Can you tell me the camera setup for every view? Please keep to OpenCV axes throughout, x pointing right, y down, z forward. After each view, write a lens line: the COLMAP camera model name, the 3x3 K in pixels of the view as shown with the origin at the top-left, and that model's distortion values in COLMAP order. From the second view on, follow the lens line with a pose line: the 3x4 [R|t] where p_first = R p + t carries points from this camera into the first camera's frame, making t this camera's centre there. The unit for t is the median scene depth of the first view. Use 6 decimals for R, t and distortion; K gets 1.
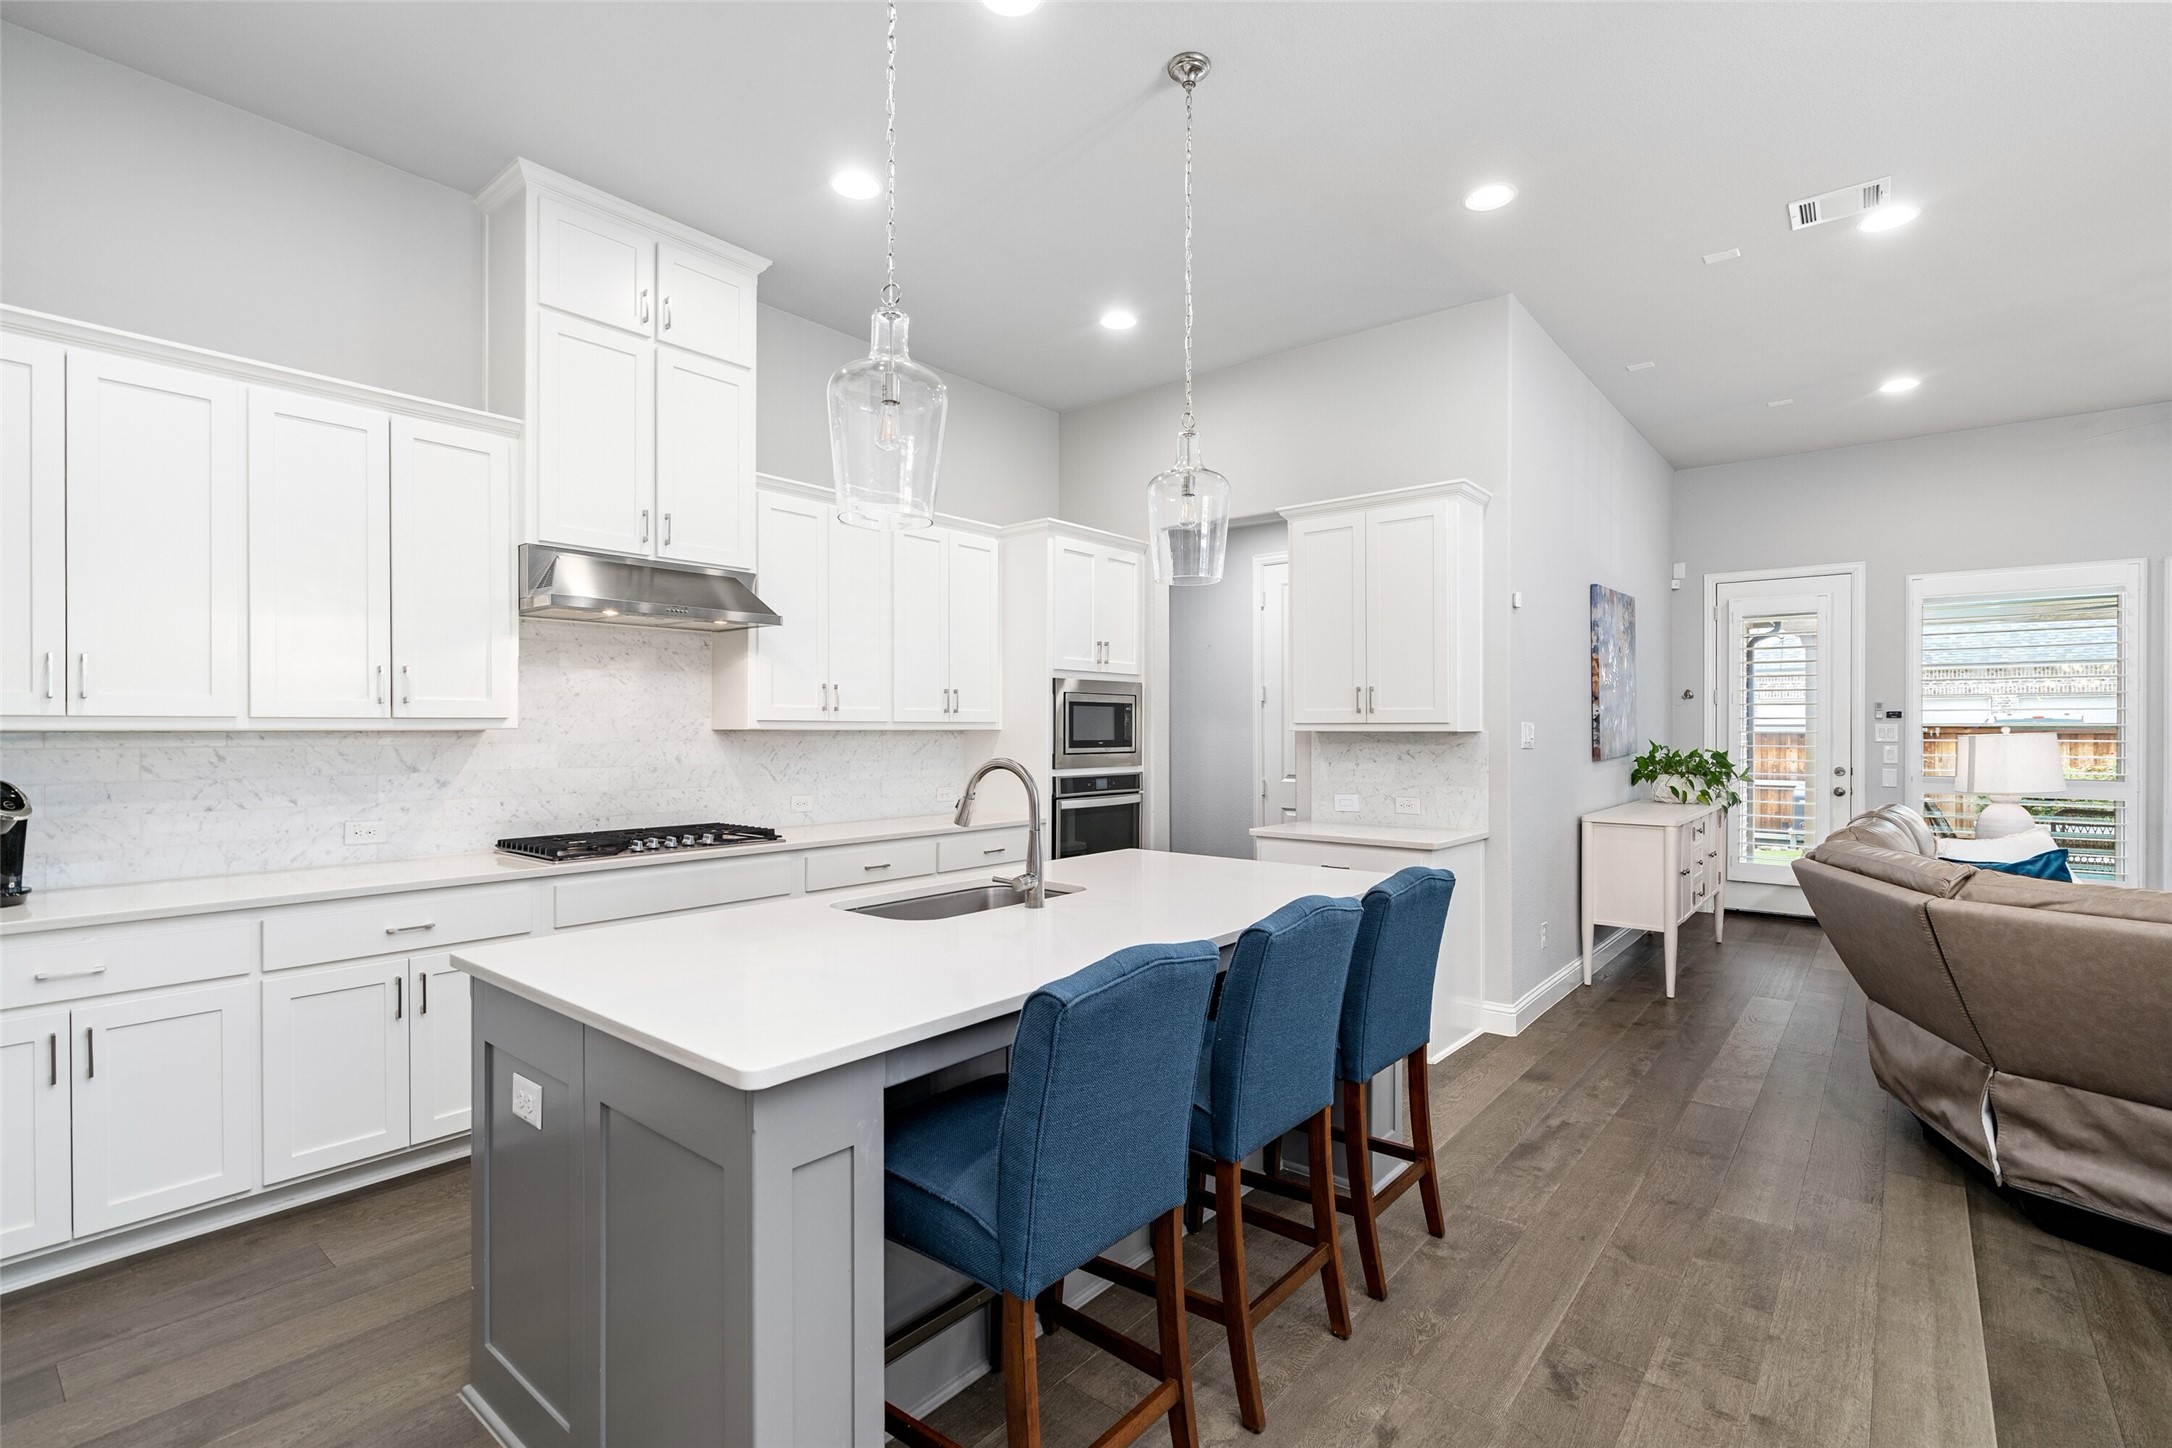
lens RADIAL K [[1000.7, 0, 1086.0], [0, 1000.7, 724.0], [0, 0, 1]] dist [-0.000125, 0.000223]
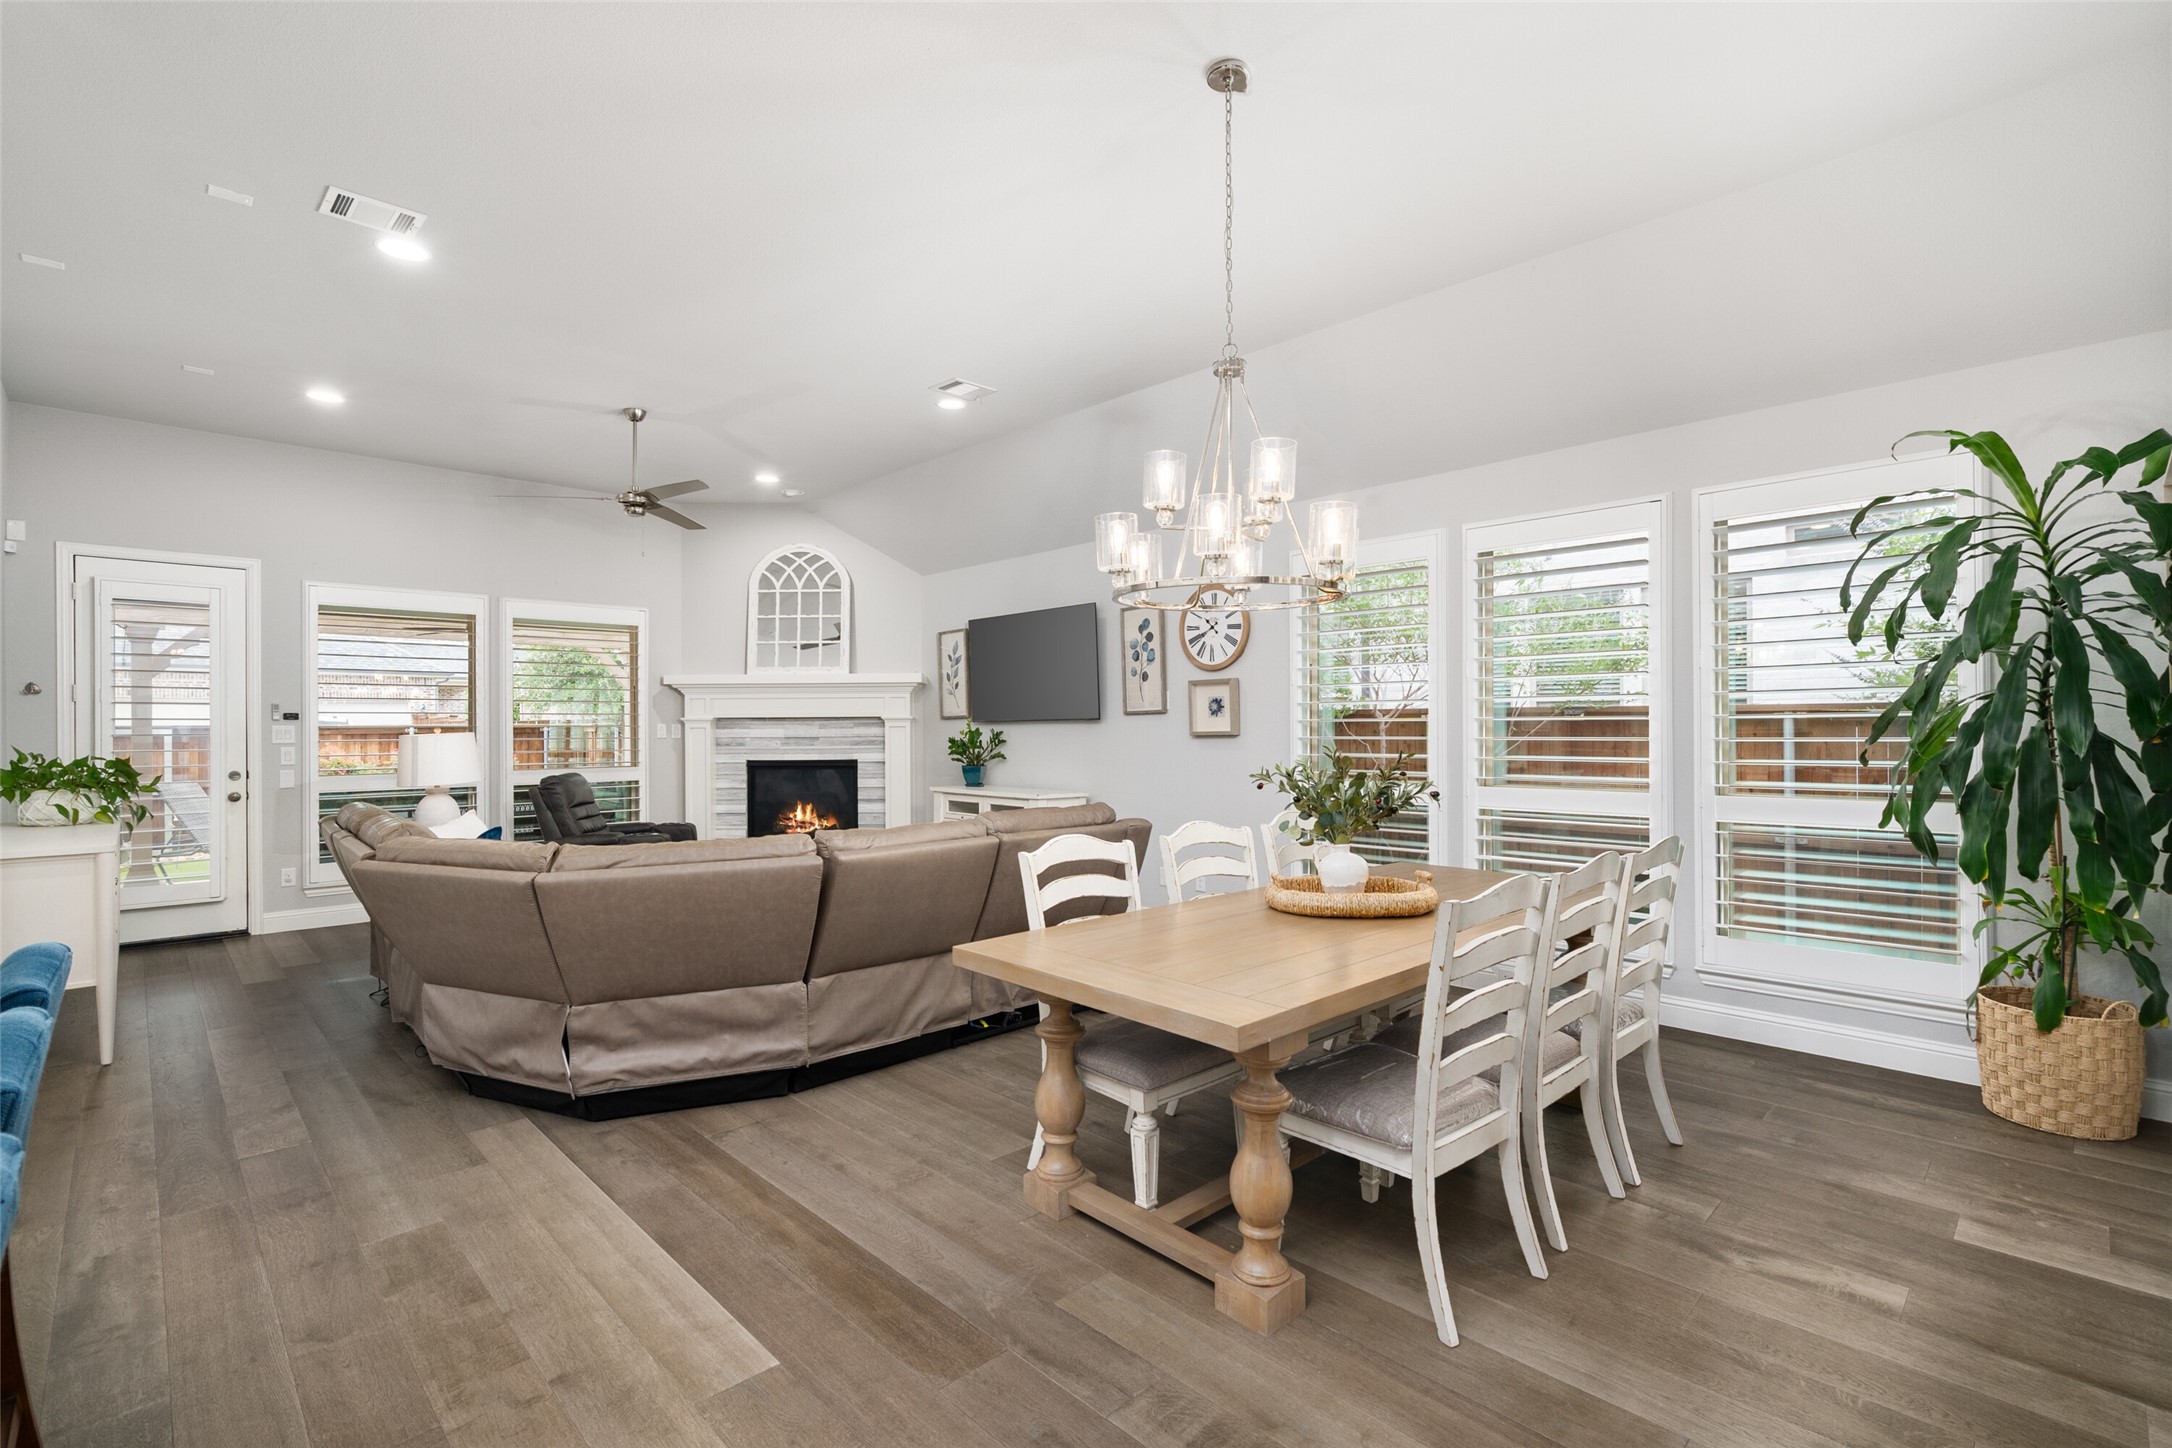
lens RADIAL K [[977.6, 0, 1082.7], [0, 977.6, 727.1], [0, 0, 1]] dist [0.000630, 0.000196]
pose [[0.109773, -0.003198, 0.993952, -0.127293], [0.002015, 0.999993, 0.002994, 0.000395], [-0.993955, 0.001674, 0.109778, 0.144335]]
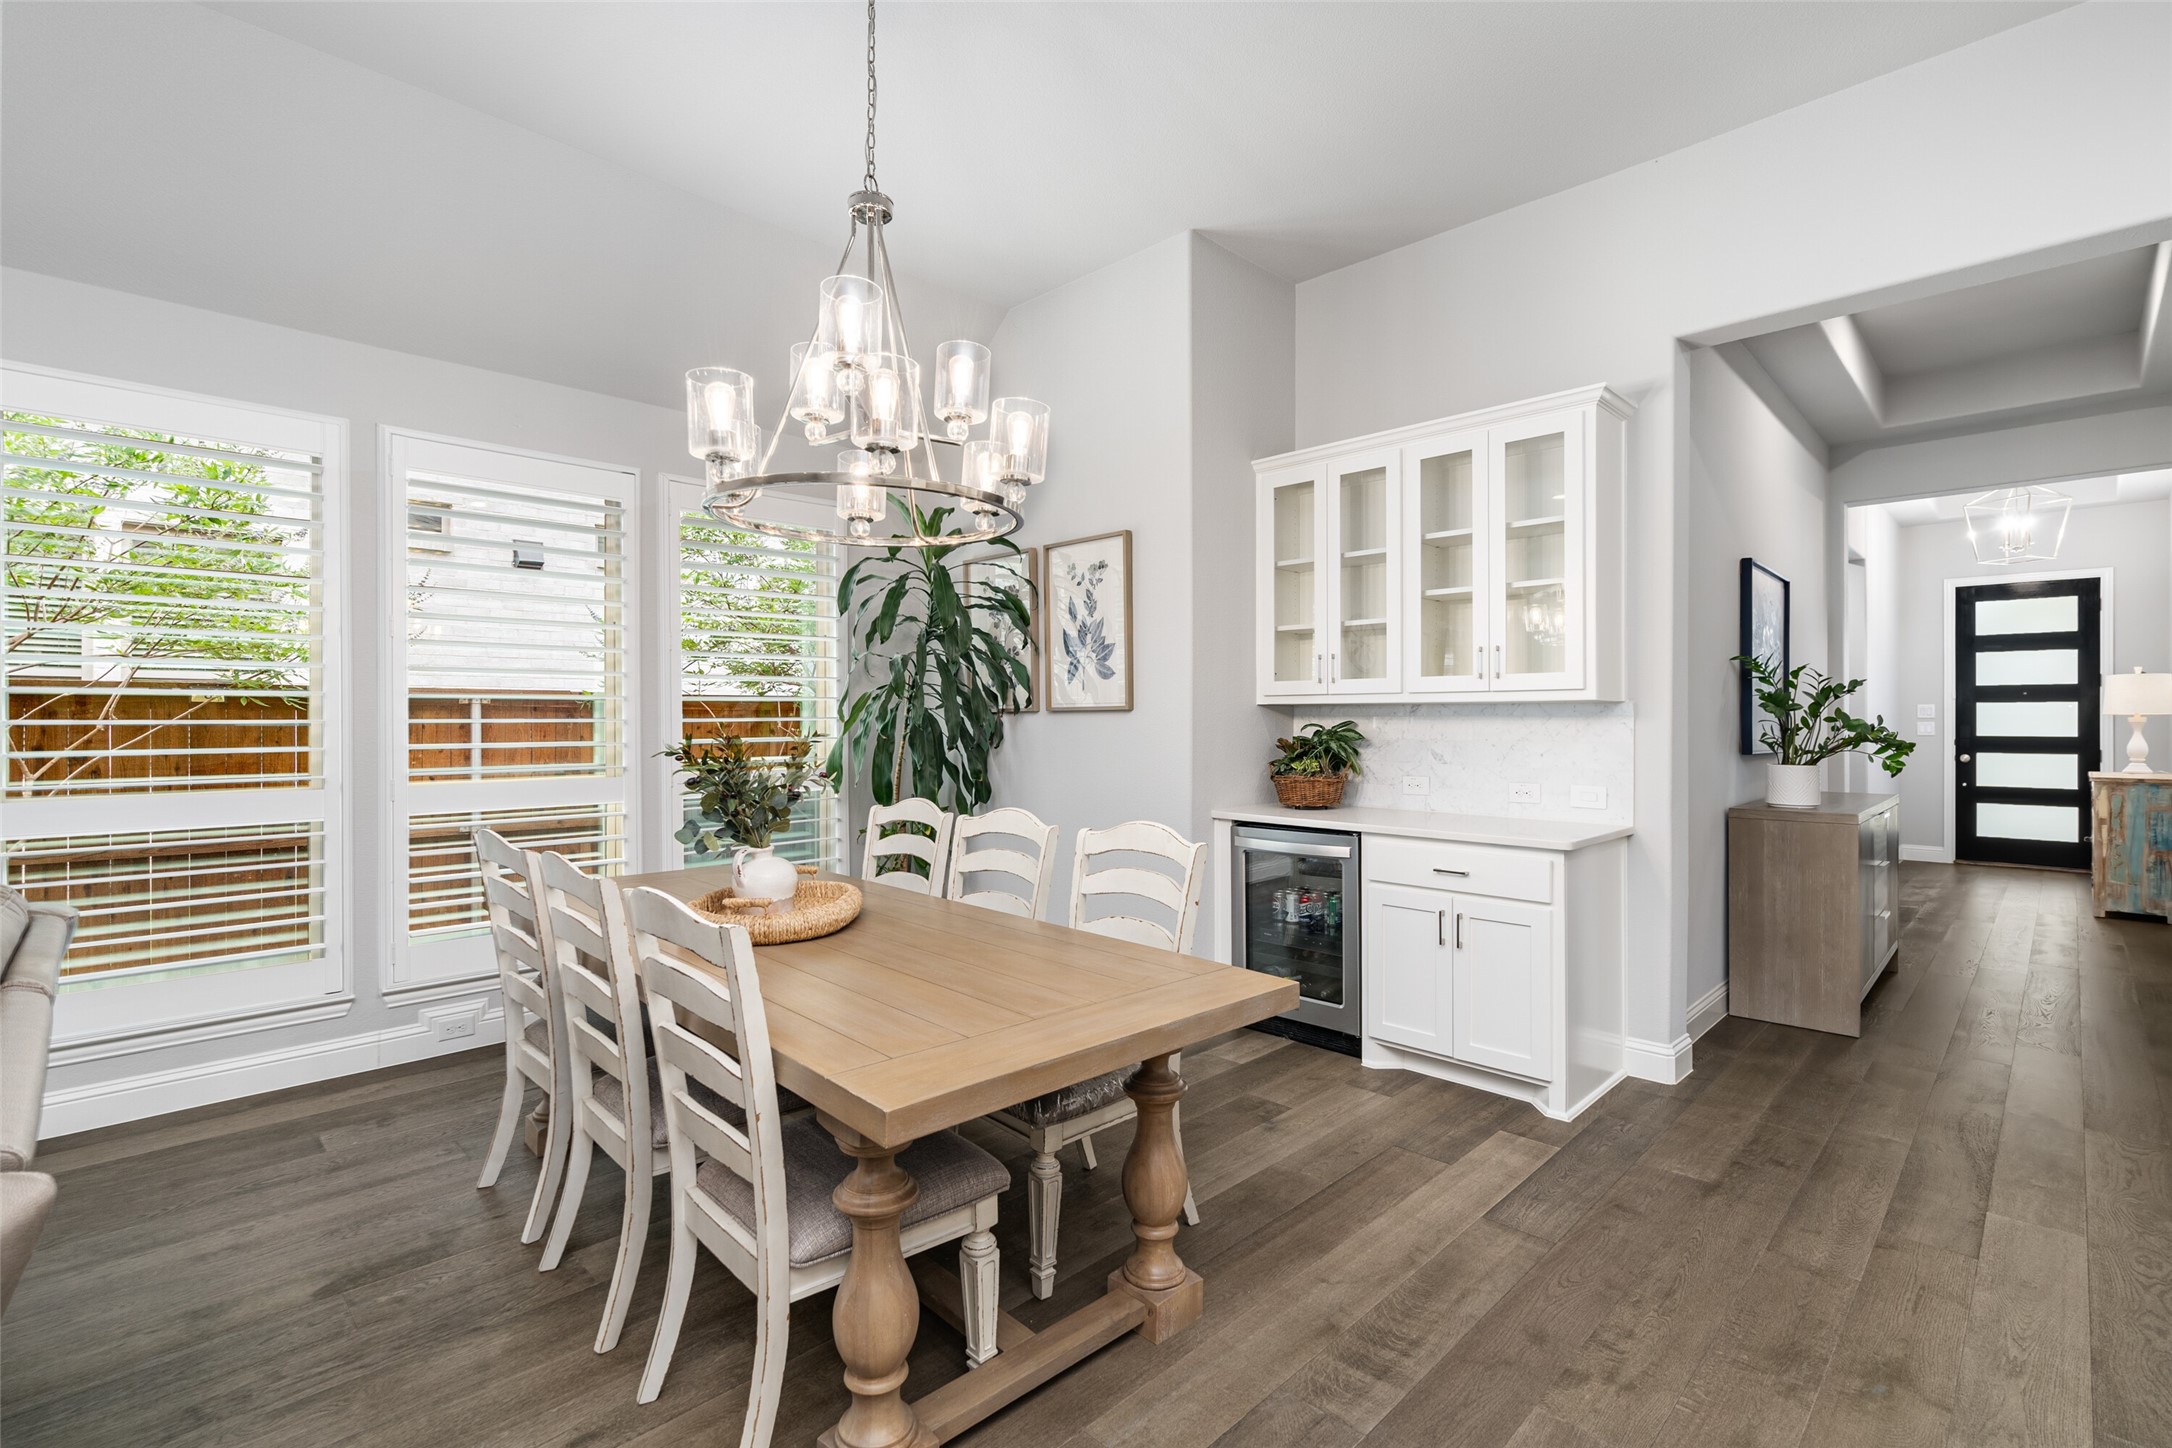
lens RADIAL K [[994.4, 0, 1086.0], [0, 994.4, 724.0], [0, 0, 1]] dist [-0.002982, -0.000095]
pose [[-0.995414, -0.002128, 0.095632, 0.368869], [-0.001724, 0.999989, 0.004303, 0.015225], [-0.095640, 0.004119, -0.995407, 0.587495]]
